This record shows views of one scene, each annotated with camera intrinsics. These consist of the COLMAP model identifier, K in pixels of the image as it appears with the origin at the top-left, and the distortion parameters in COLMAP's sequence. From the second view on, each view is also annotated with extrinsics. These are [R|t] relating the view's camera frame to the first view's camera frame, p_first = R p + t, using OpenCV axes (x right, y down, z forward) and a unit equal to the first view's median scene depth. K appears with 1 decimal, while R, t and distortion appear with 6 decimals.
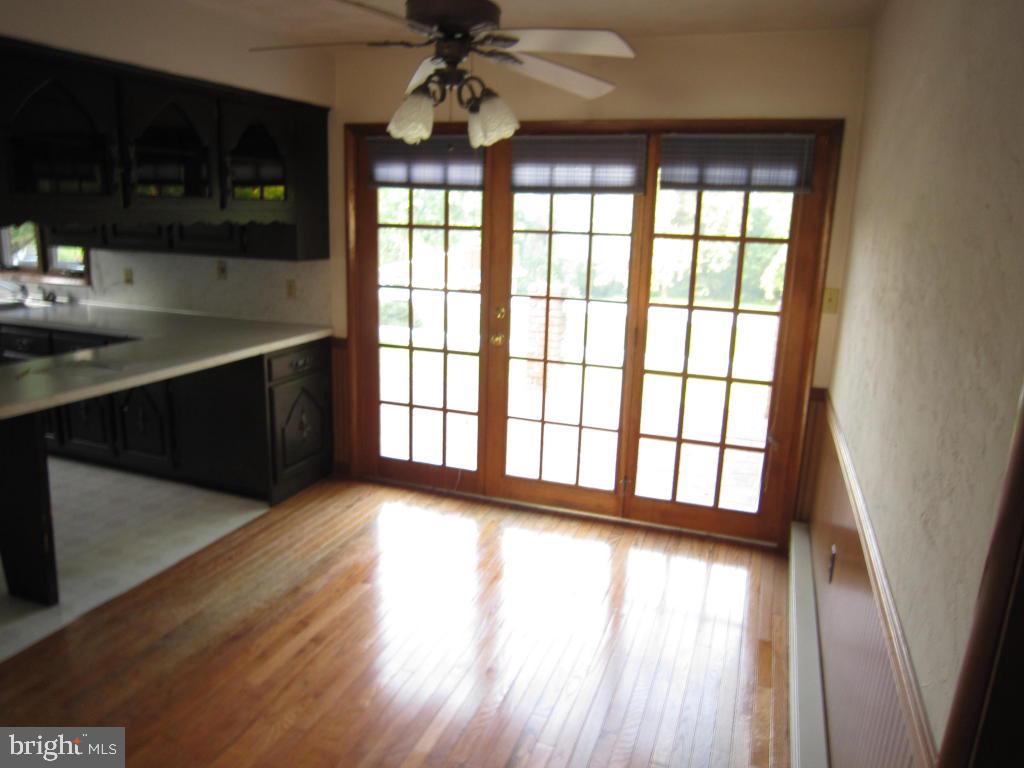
lens RADIAL K [[728.6, 0, 507.9], [0, 728.6, 387.0], [0, 0, 1]] dist [-0.072509, 0.038160]
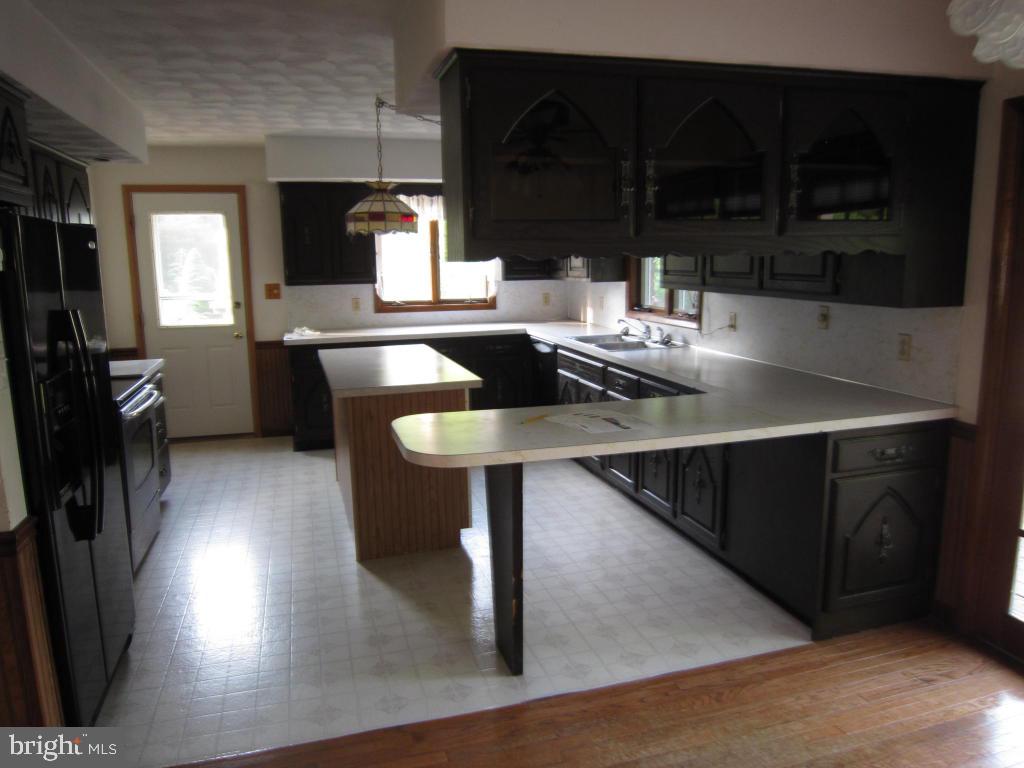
lens RADIAL K [[728.6, 0, 507.9], [0, 728.6, 387.0], [0, 0, 1]] dist [-0.072509, 0.038160]
pose [[0.595997, 0.099049, -0.796854, 0.037277], [-0.151598, 0.988397, 0.009472, -0.045152], [0.788546, 0.115157, 0.604097, 0.278737]]
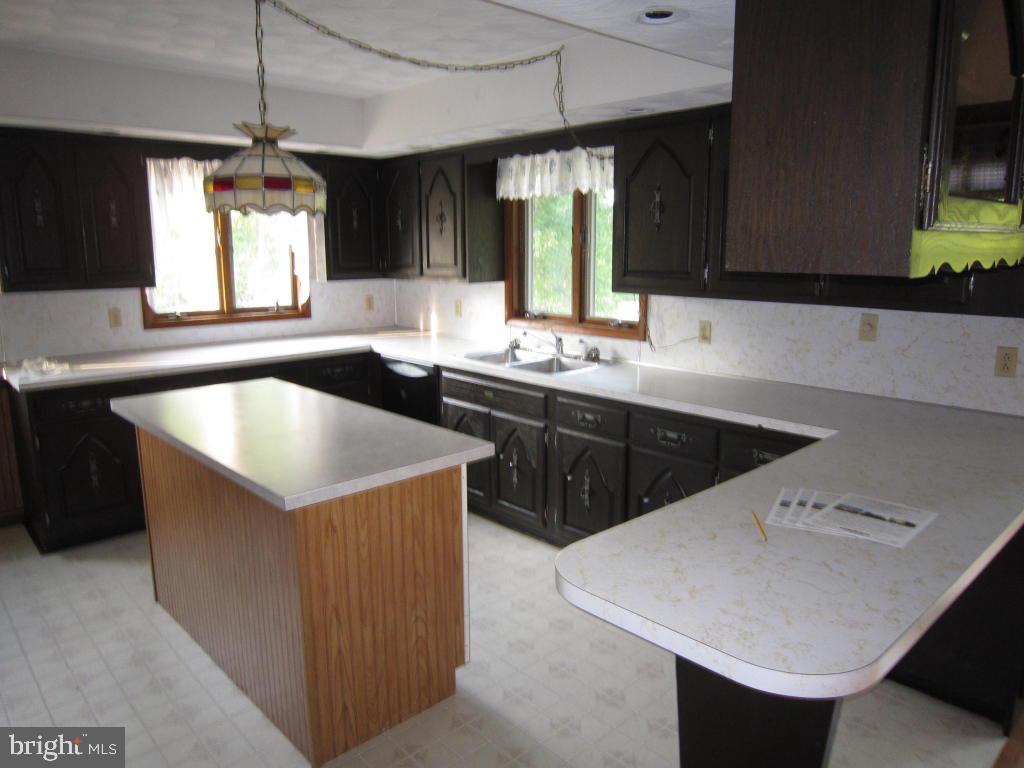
lens RADIAL K [[728.6, 0, 507.9], [0, 728.6, 387.0], [0, 0, 1]] dist [-0.072509, 0.038160]
pose [[0.891669, 0.053782, -0.449481, -0.433669], [-0.075192, 0.996721, -0.029904, -0.069736], [0.446399, 0.060462, 0.892789, 0.276130]]
